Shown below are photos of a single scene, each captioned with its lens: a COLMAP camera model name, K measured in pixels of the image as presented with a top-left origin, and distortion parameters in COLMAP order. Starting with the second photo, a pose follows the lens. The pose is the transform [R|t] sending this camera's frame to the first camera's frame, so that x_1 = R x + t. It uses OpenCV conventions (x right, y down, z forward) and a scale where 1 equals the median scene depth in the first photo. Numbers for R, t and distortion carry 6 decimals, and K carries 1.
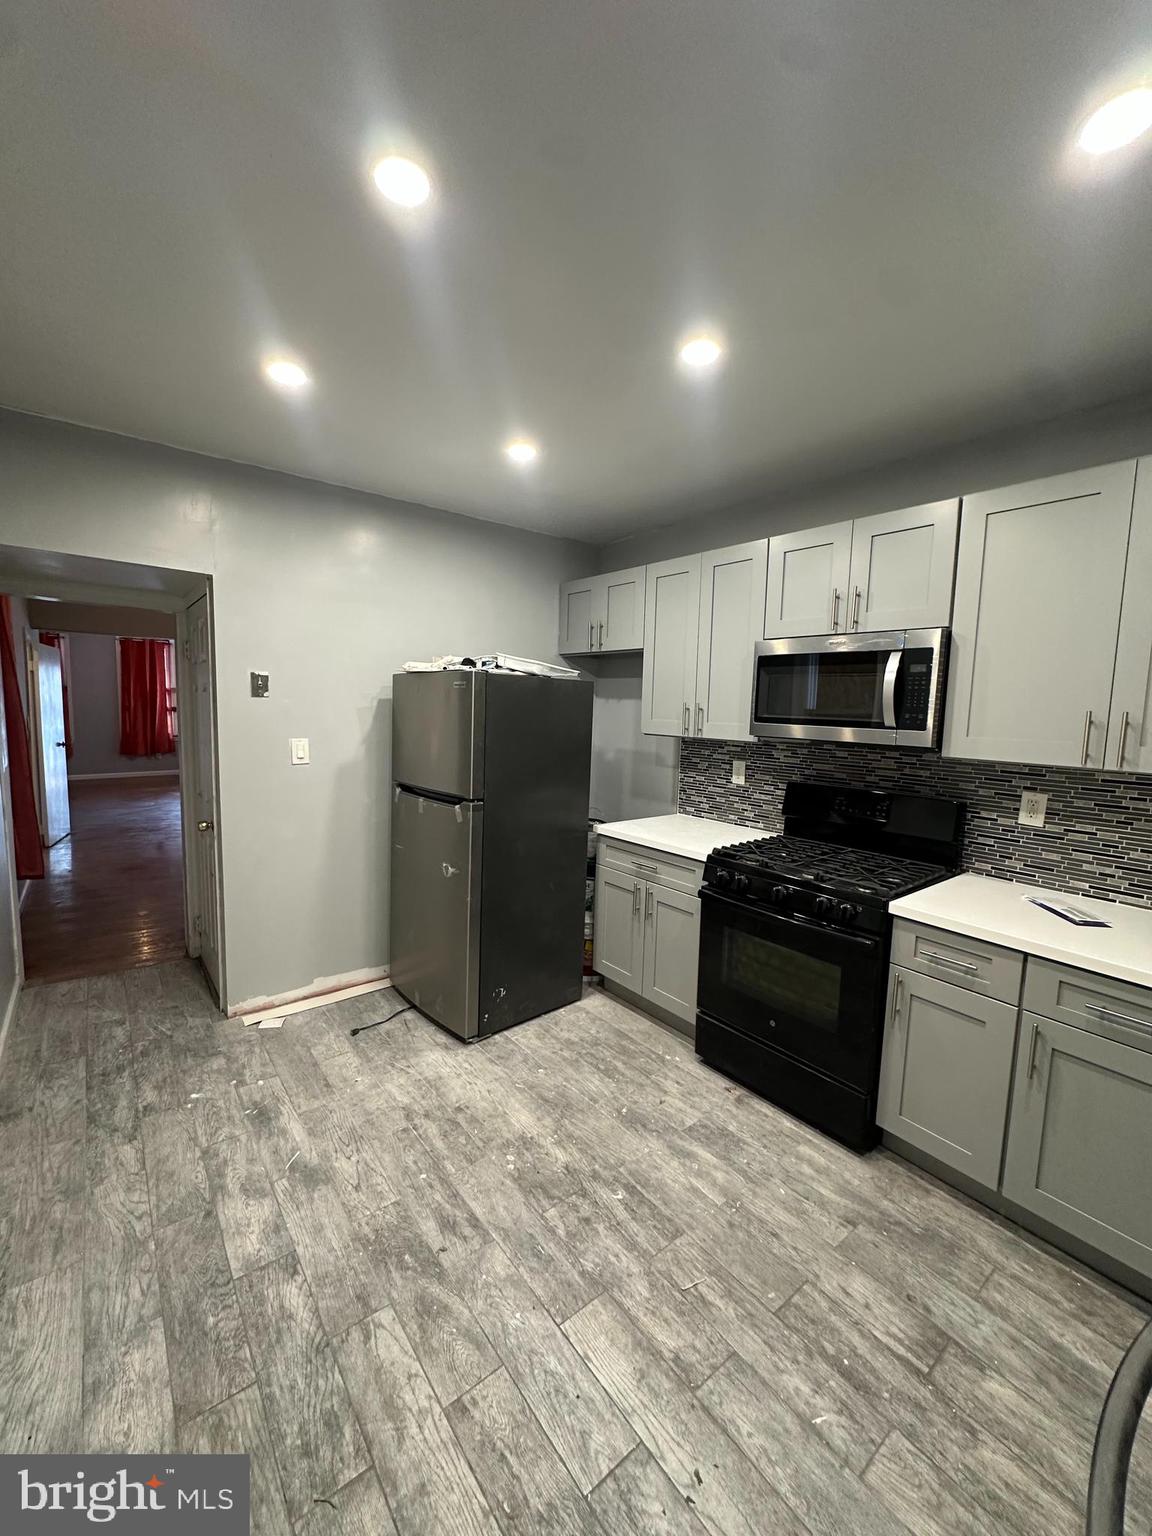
lens RADIAL K [[617.5, 0, 578.4], [0, 617.5, 768.6], [0, 0, 1]] dist [-0.003870, 0.001157]
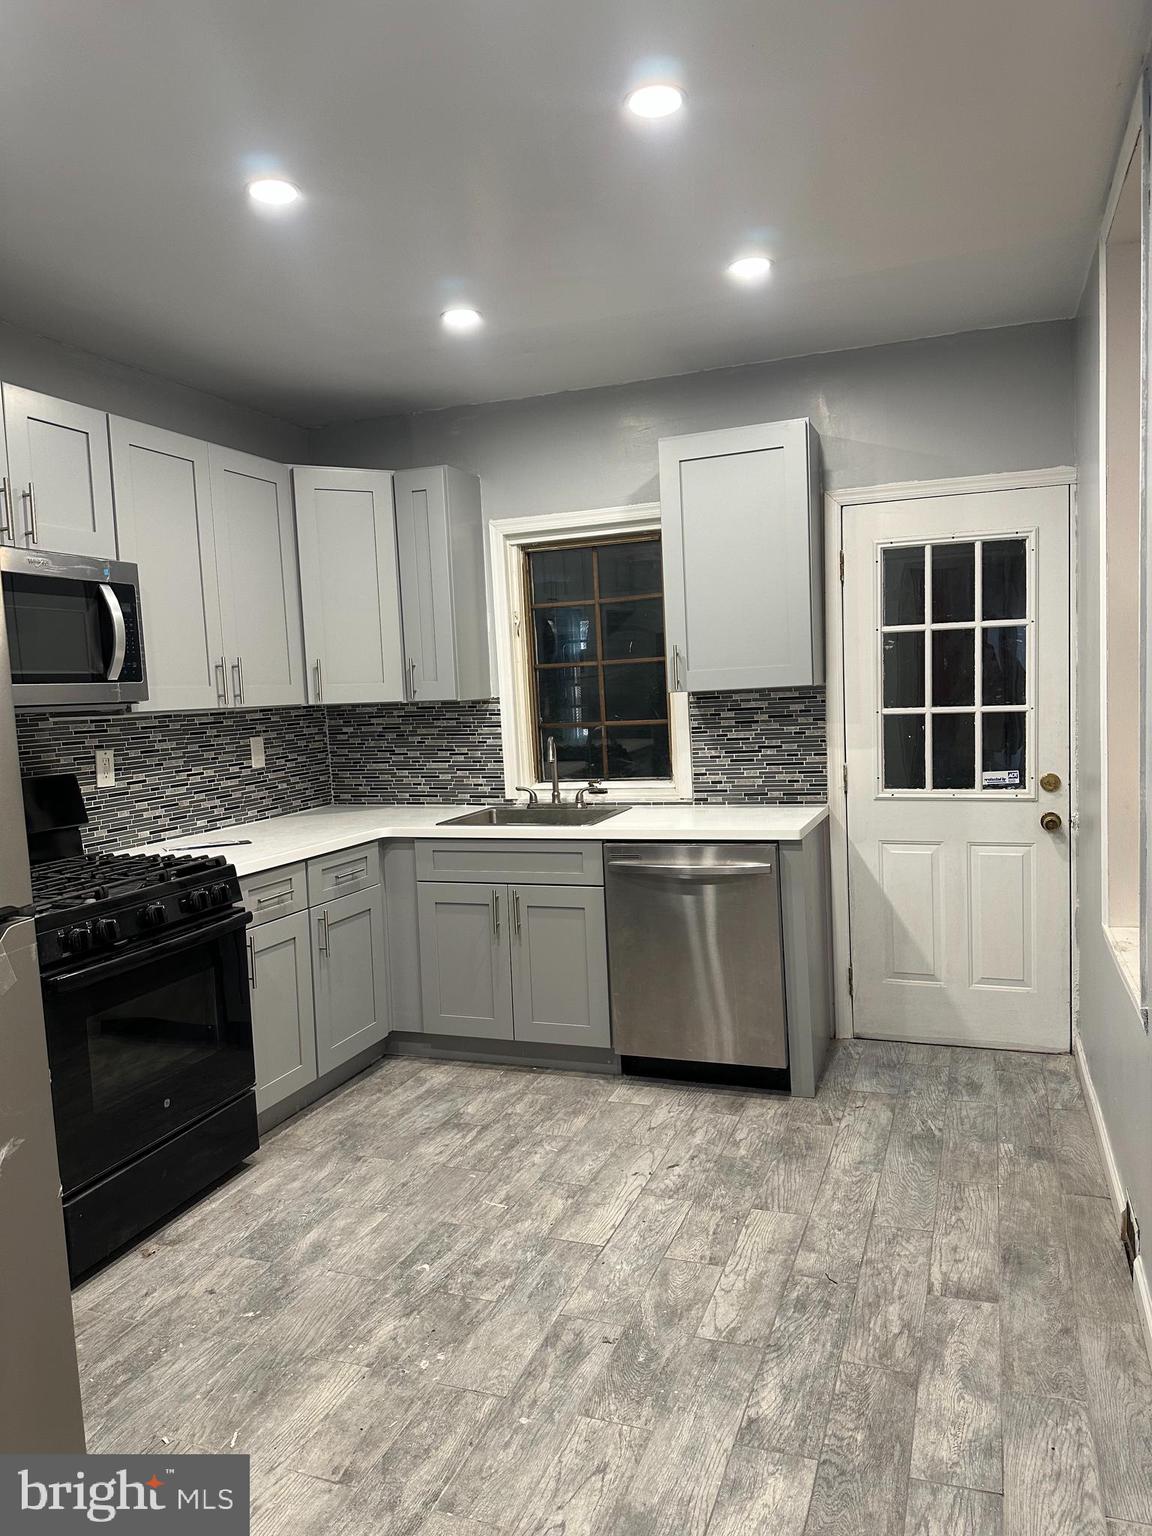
lens RADIAL K [[1079.2, 0, 579.2], [0, 1079.2, 766.8], [0, 0, 1]] dist [0.046922, -0.052416]
pose [[-0.518289, -0.069379, 0.852387, -1.356367], [0.121737, 0.980569, 0.153834, -0.134399], [-0.846497, 0.183497, -0.499772, 1.635709]]
